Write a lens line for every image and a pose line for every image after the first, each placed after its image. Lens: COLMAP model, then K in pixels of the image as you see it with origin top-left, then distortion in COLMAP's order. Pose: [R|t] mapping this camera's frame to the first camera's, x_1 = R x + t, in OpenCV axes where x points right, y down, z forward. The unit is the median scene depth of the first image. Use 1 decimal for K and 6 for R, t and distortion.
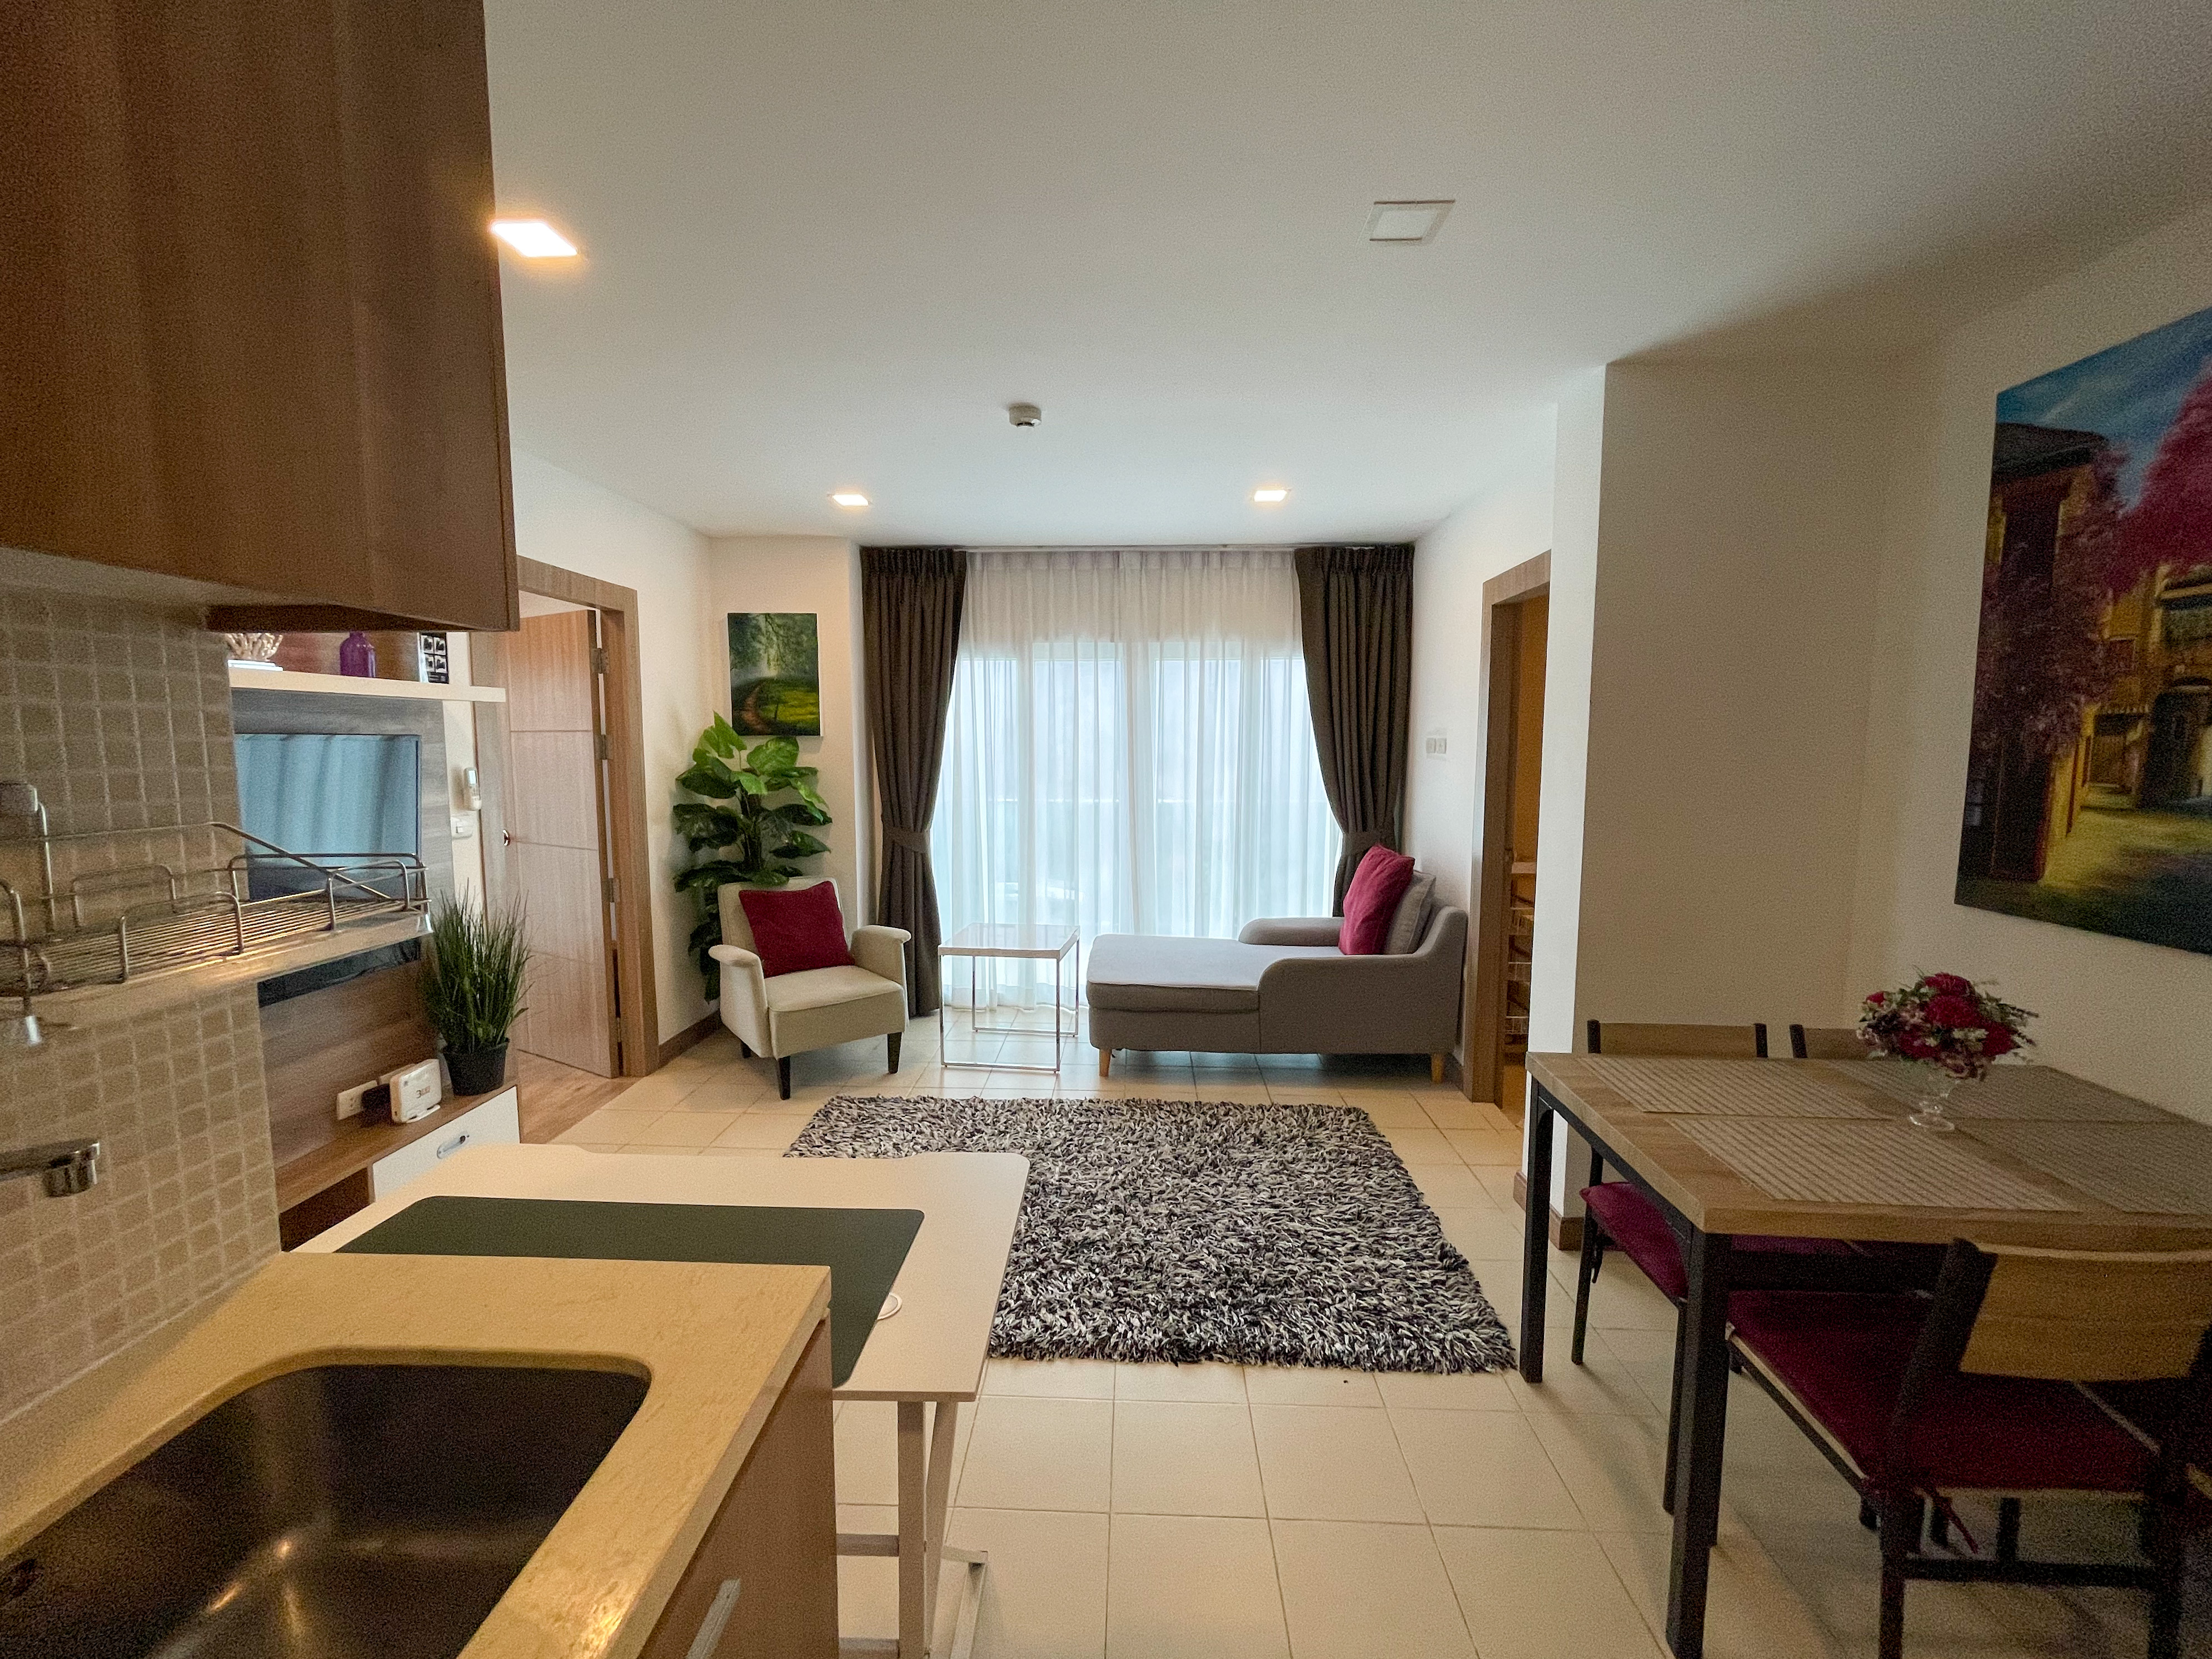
lens RADIAL K [[912.4, 0, 1117.9], [0, 912.4, 823.4], [0, 0, 1]] dist [-0.007530, 0.001806]
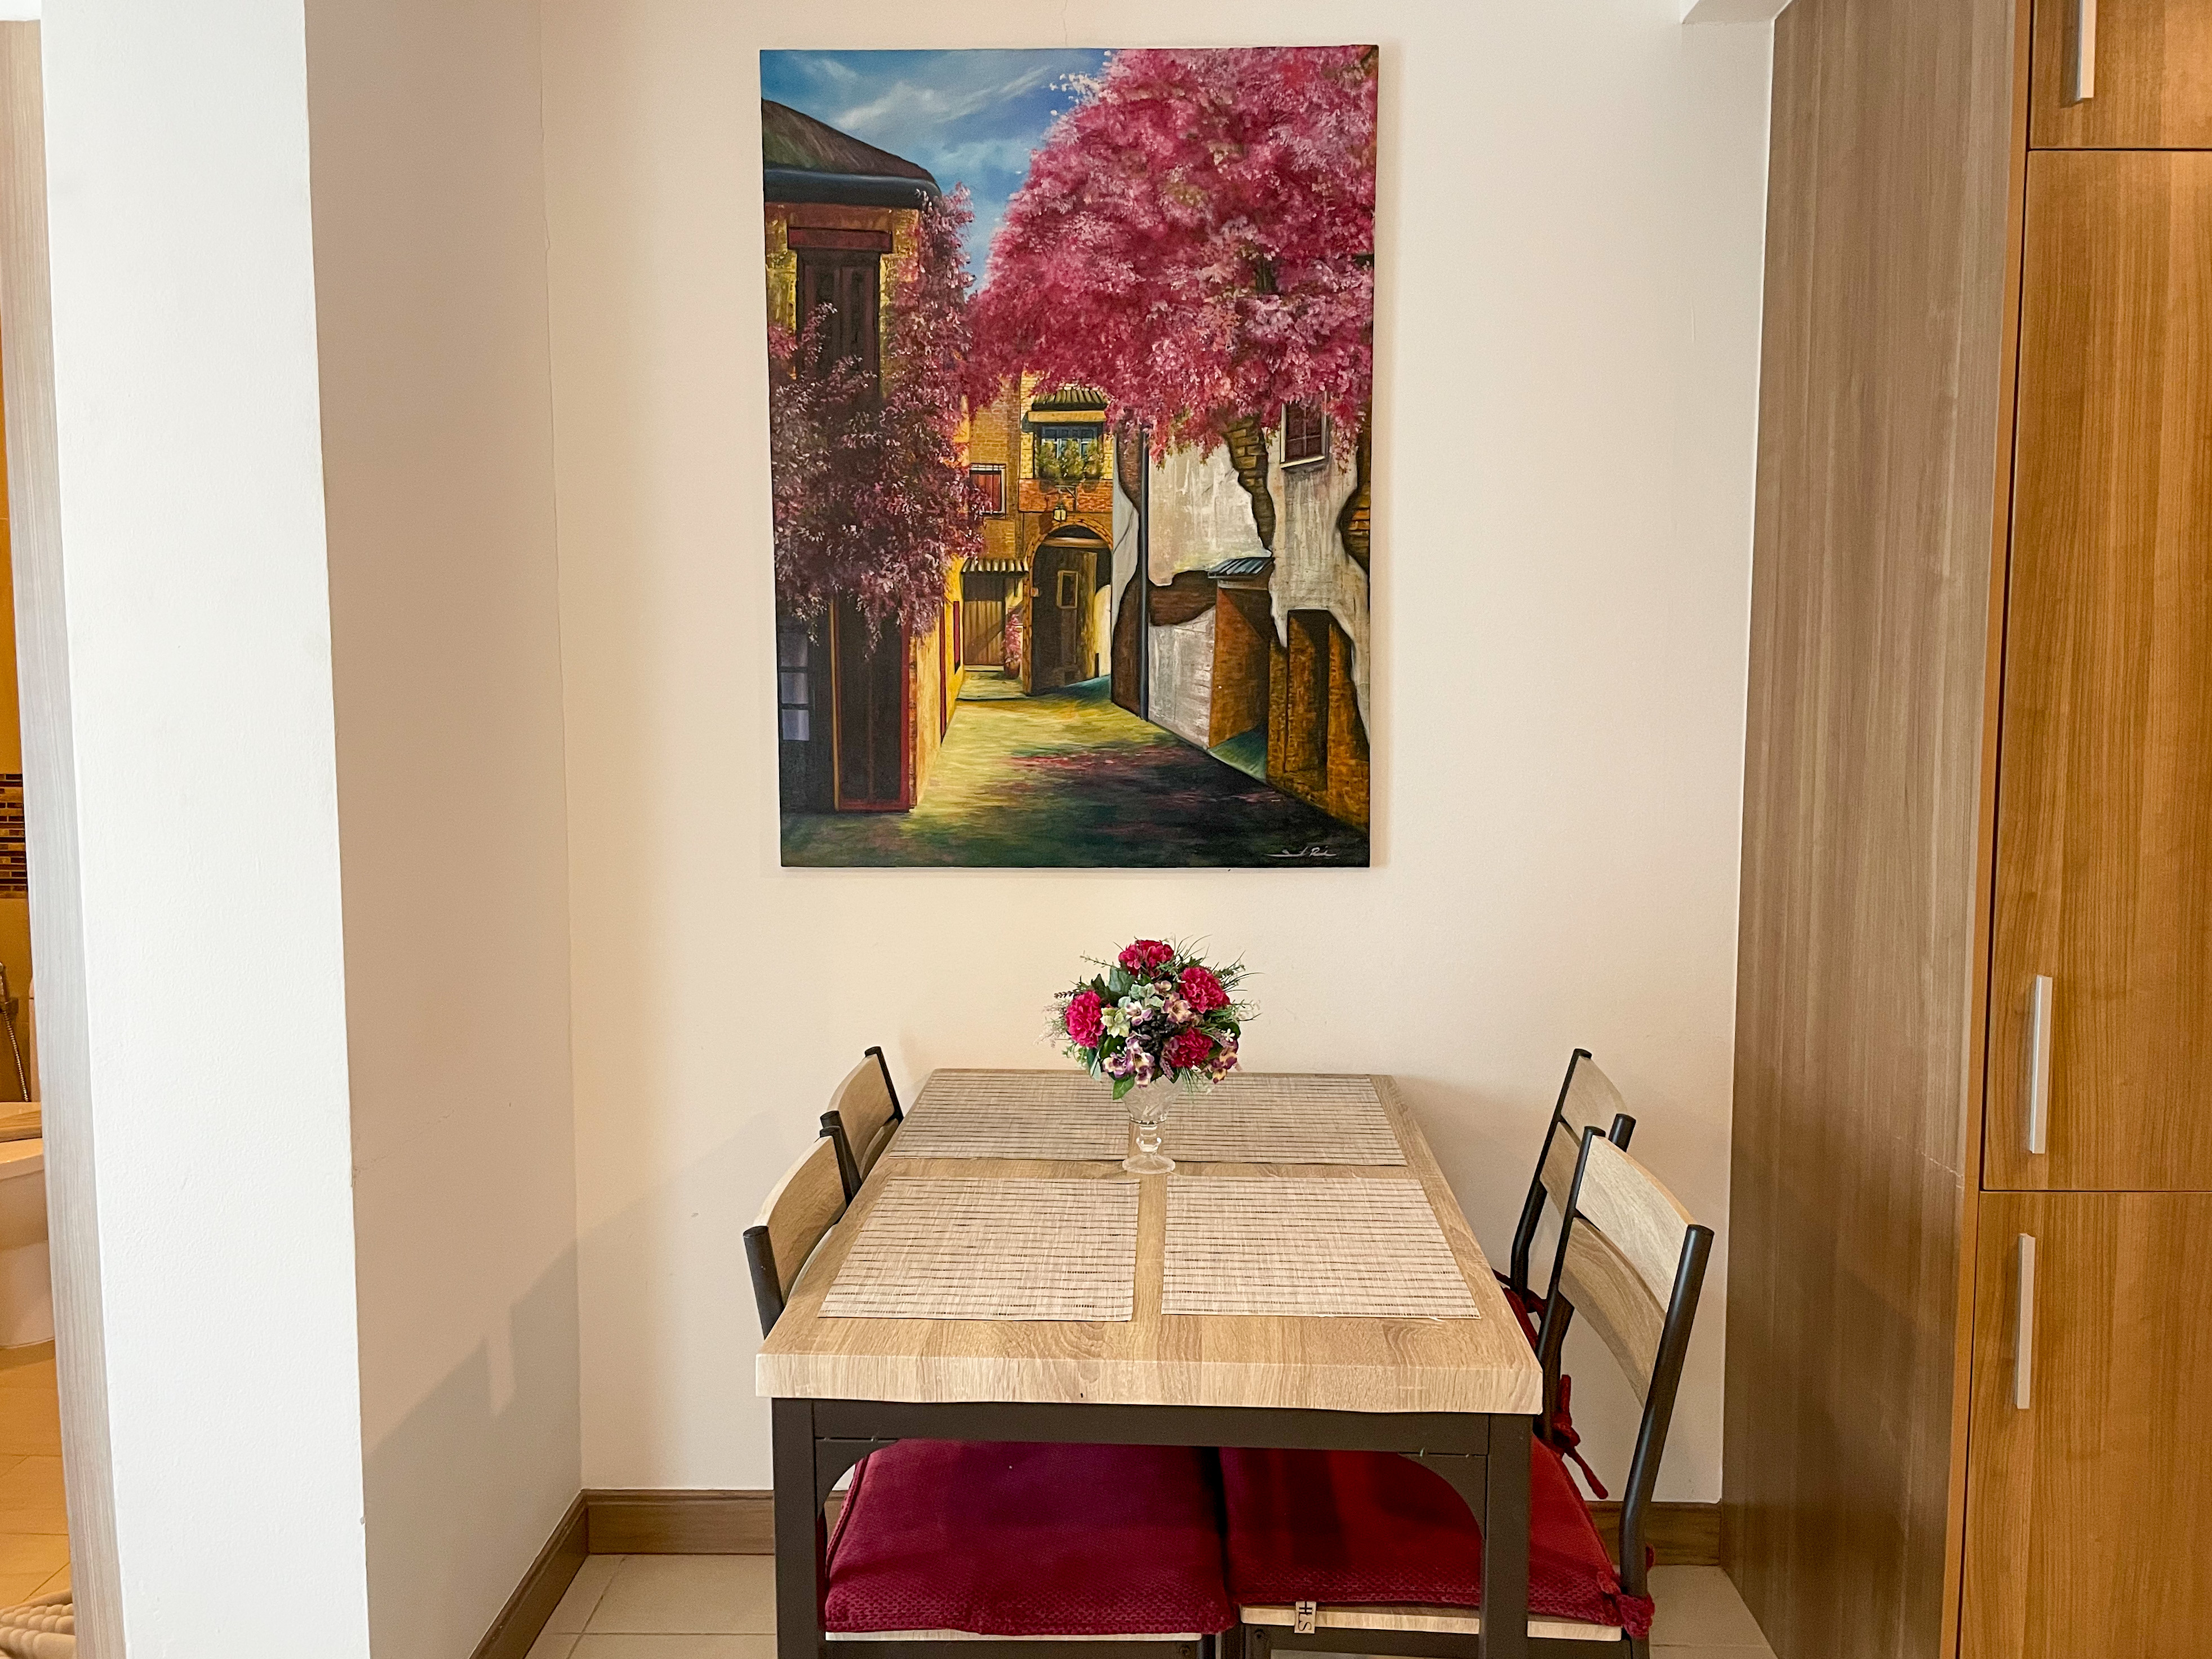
lens RADIAL K [[1699.7, 0, 1100.3], [0, 1699.7, 825.6], [0, 0, 1]] dist [0.057045, -0.010837]
pose [[0.011004, -0.096962, 0.995227, -0.273480], [0.093122, 0.991062, 0.095526, -0.035382], [-0.995594, 0.091626, 0.019935, 0.817046]]
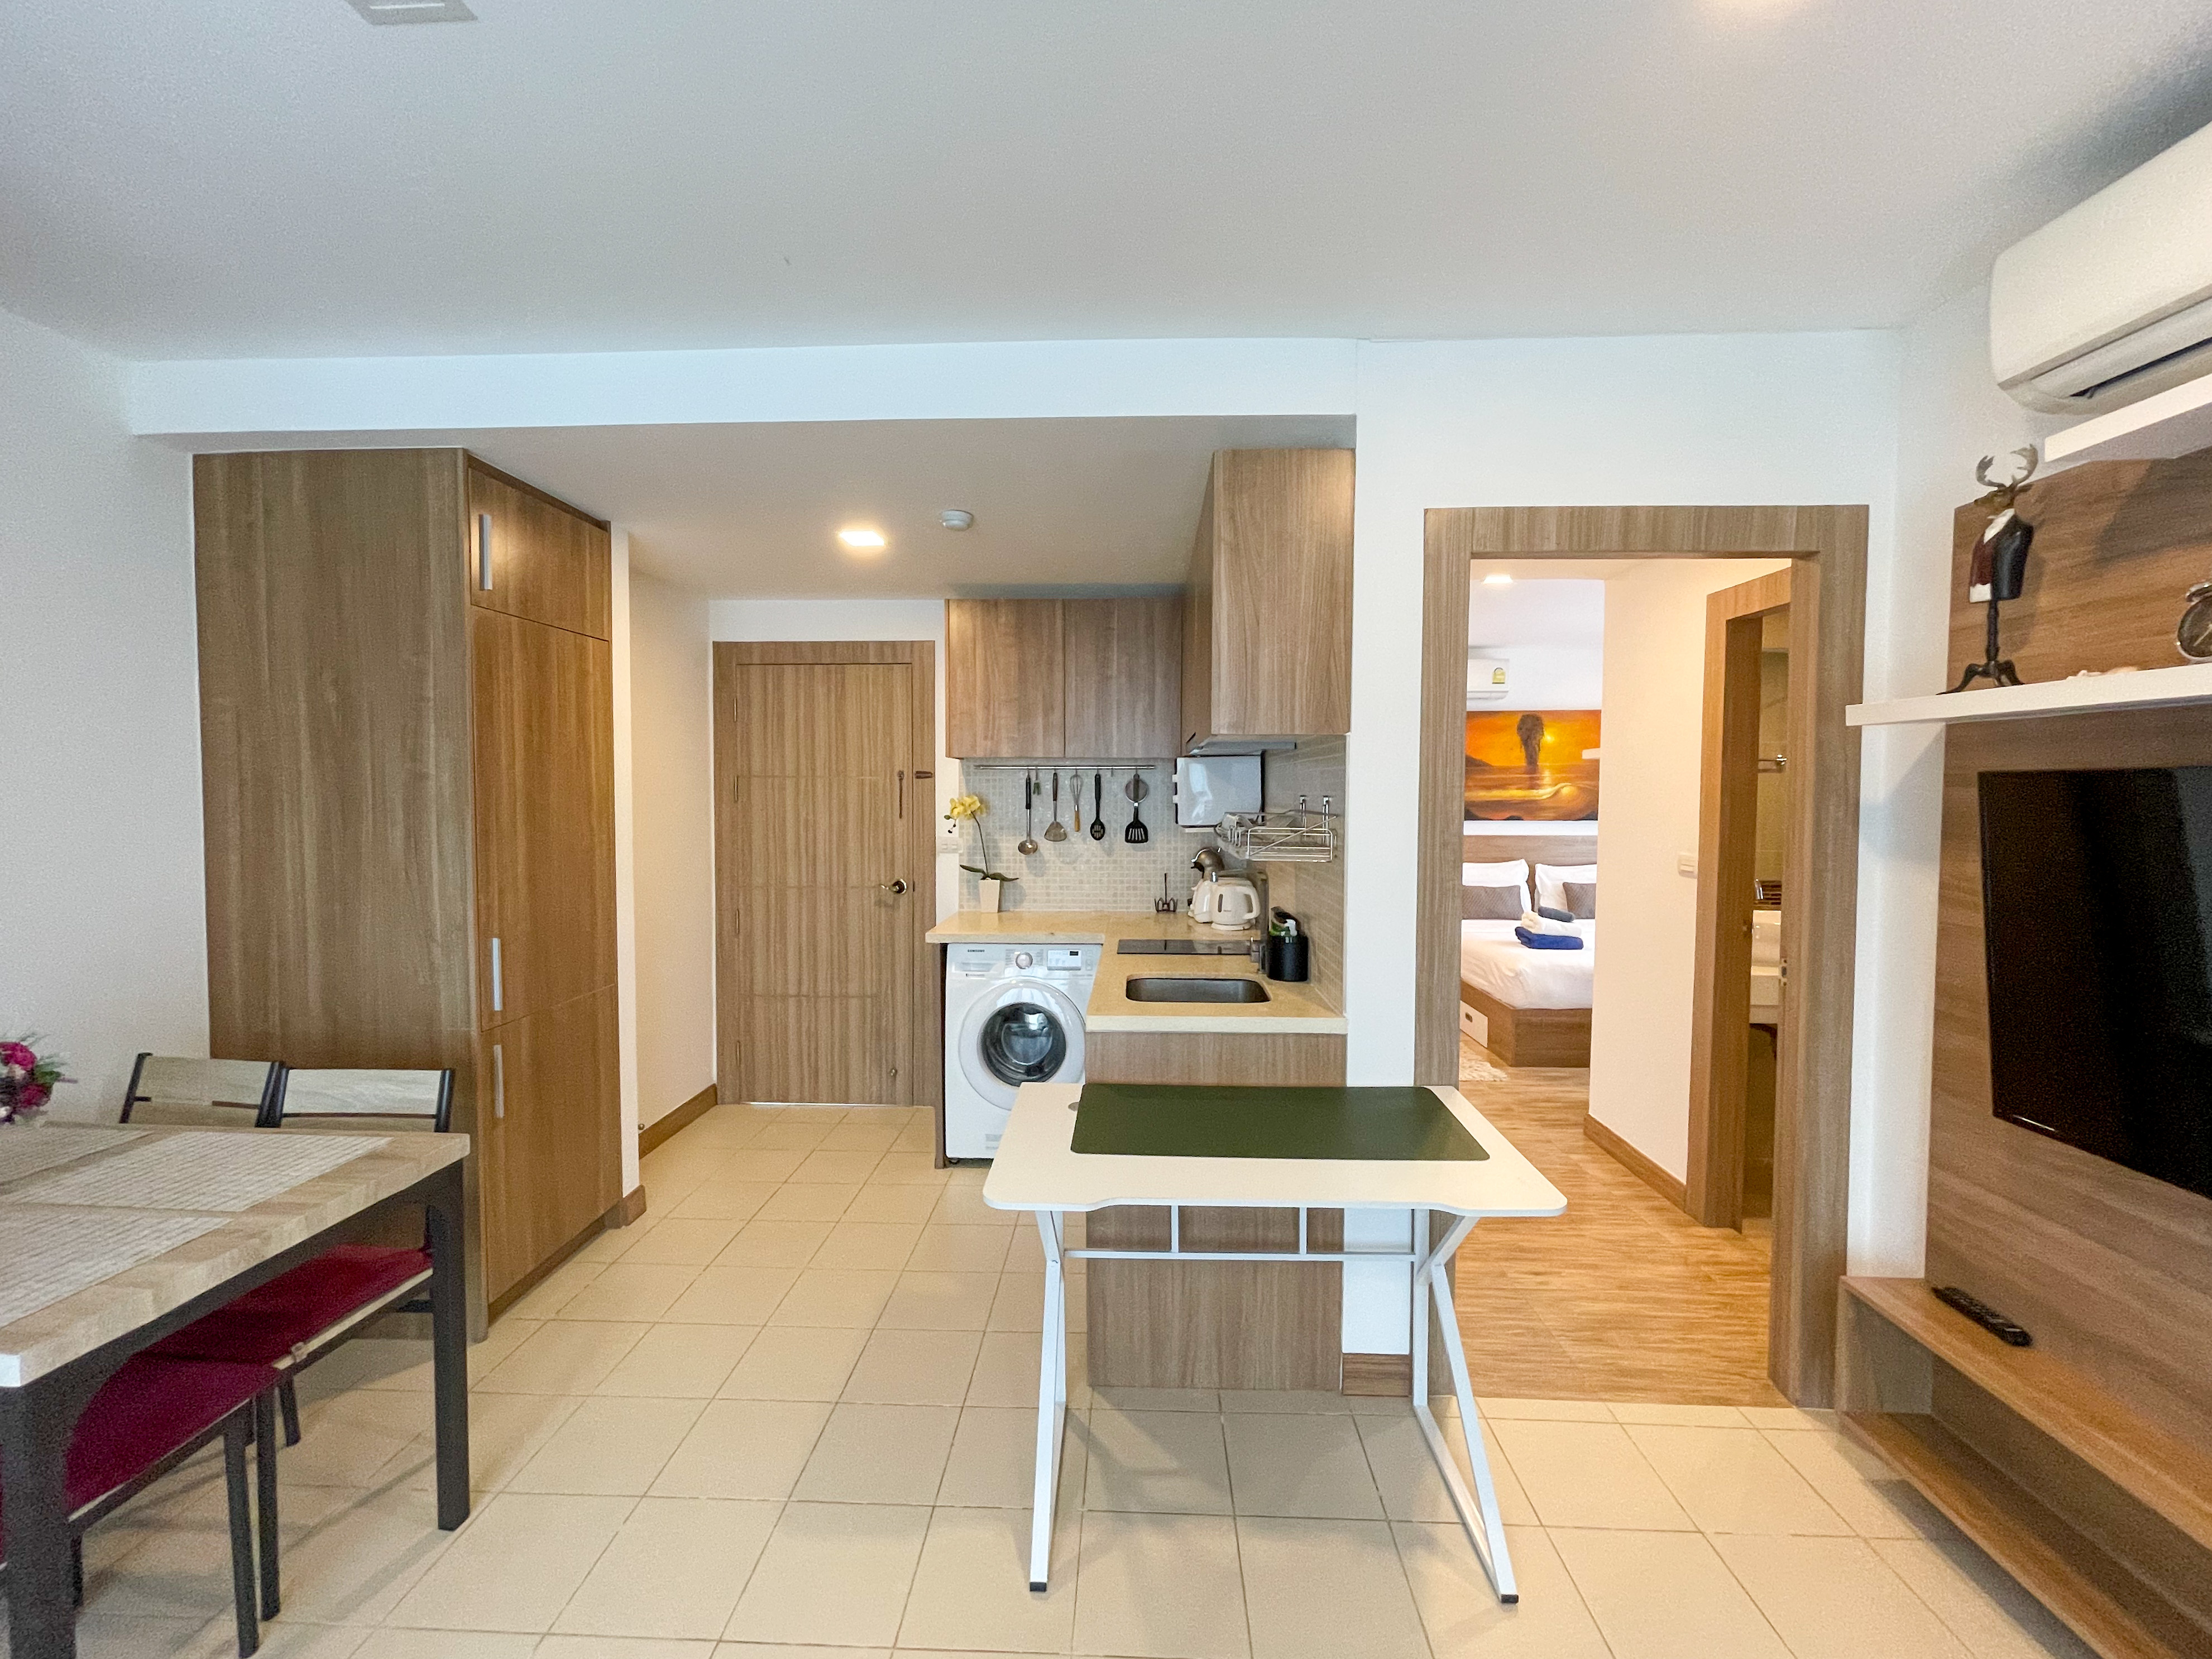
lens RADIAL K [[912.3, 0, 1101.5], [0, 912.3, 827.3], [0, 0, 1]] dist [-0.007530, 0.001806]
pose [[-0.999347, -0.006004, 0.035618, -0.195188], [-0.001310, 0.991464, 0.130372, -0.122360], [-0.036097, 0.130241, -0.990825, 1.477289]]
